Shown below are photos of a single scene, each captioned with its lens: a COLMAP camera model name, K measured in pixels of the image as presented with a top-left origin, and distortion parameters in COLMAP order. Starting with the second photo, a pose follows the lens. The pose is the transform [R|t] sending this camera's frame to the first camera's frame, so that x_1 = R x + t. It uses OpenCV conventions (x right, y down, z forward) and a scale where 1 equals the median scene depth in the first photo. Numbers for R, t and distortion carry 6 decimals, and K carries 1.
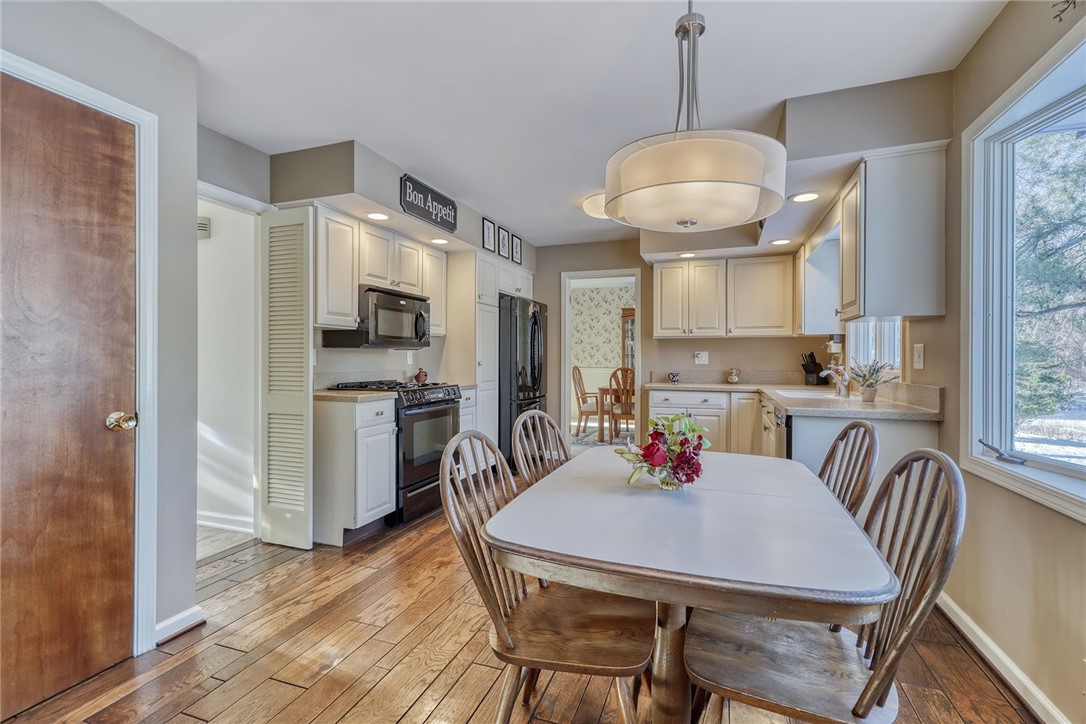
lens RADIAL K [[498.6, 0, 542.3], [0, 498.6, 358.6], [0, 0, 1]] dist [0.007433, 0.004464]
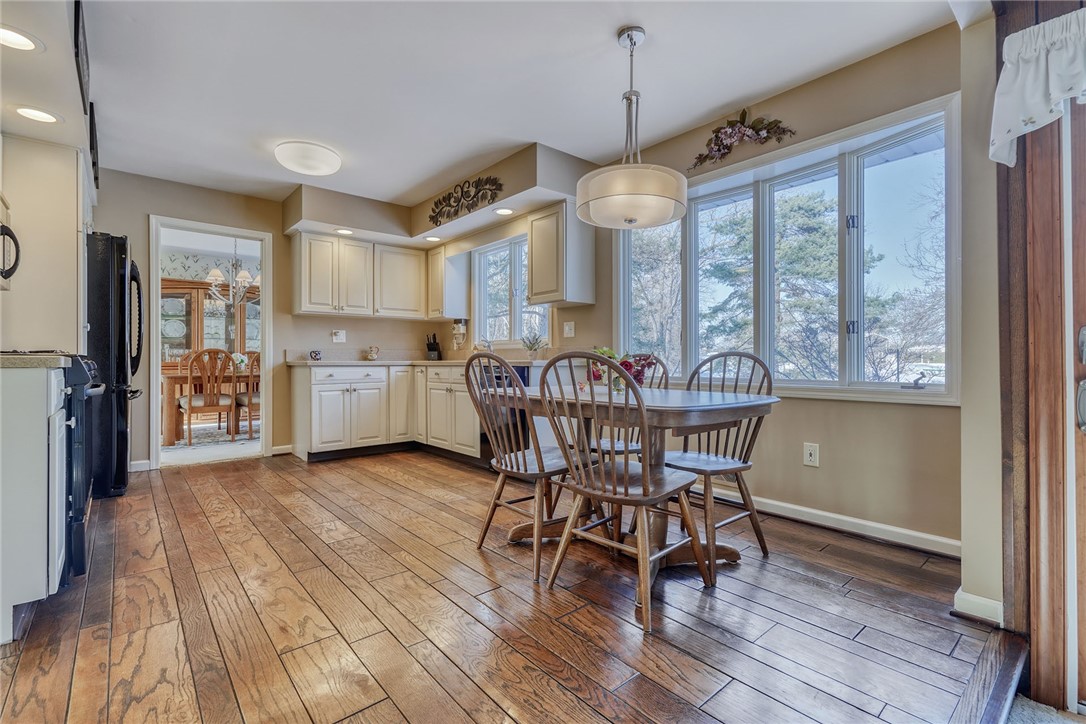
lens RADIAL K [[498.6, 0, 549.3], [0, 498.6, 359.5], [0, 0, 1]] dist [0.007433, 0.004464]
pose [[0.485442, -0.003809, 0.874260, -0.416631], [0.006320, 0.999980, 0.000848, 0.054760], [-0.874246, 0.005114, 0.485456, 0.163973]]
